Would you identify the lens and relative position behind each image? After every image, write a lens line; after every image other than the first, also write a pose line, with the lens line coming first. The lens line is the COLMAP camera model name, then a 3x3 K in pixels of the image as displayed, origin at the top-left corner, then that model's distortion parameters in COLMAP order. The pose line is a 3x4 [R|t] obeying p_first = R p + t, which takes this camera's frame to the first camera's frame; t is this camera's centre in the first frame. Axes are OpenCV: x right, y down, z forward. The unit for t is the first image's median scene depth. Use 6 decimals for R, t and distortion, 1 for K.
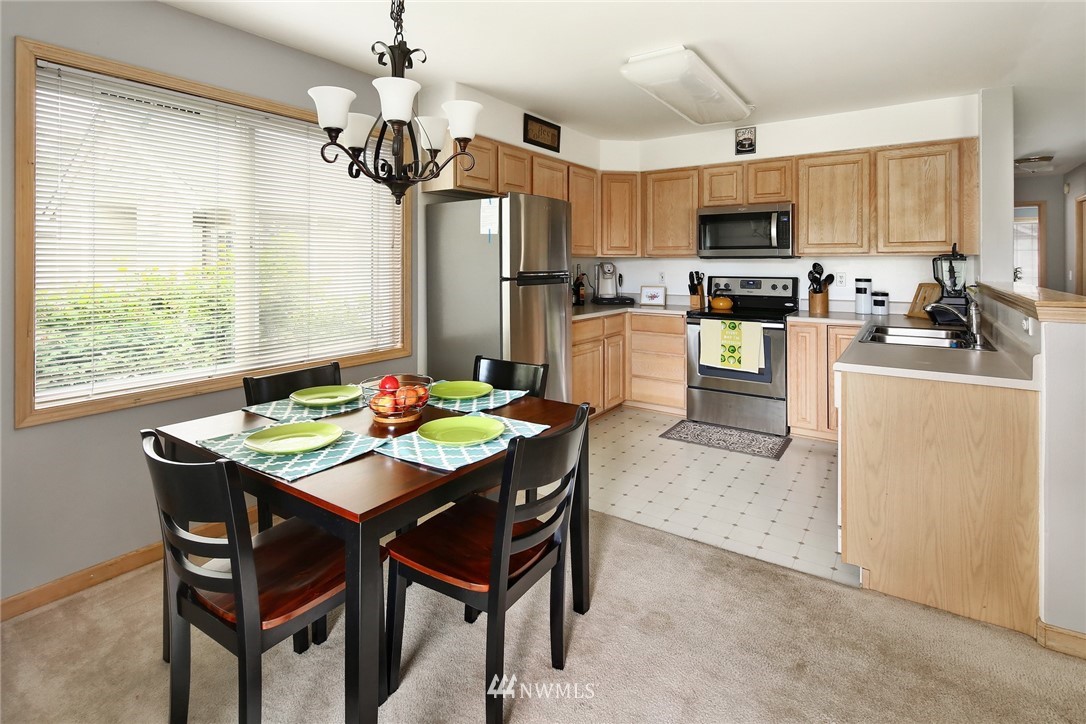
lens RADIAL K [[534.6, 0, 547.3], [0, 534.6, 263.2], [0, 0, 1]] dist [-0.000572, 0.000180]
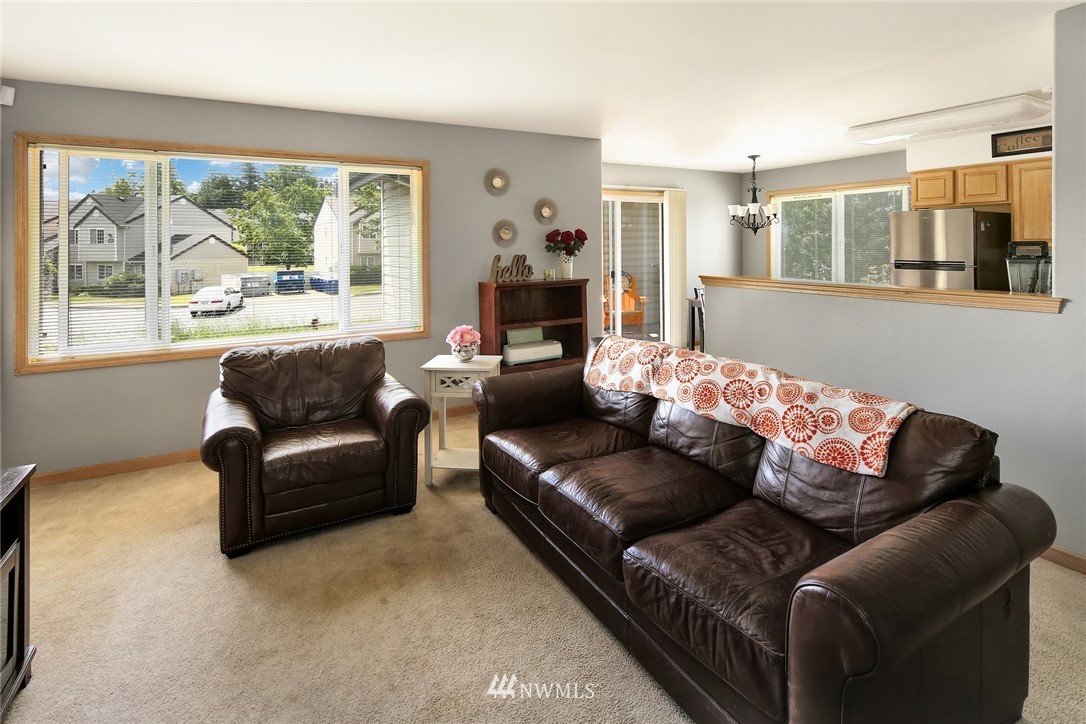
lens RADIAL K [[531.5, 0, 537.3], [0, 531.5, 224.9], [0, 0, 1]] dist [0.002719, 0.000405]
pose [[-0.454322, -0.026696, -0.890437, 1.397849], [0.007012, 0.999413, -0.033541, -0.033820], [0.890810, -0.021482, -0.453868, 0.561582]]
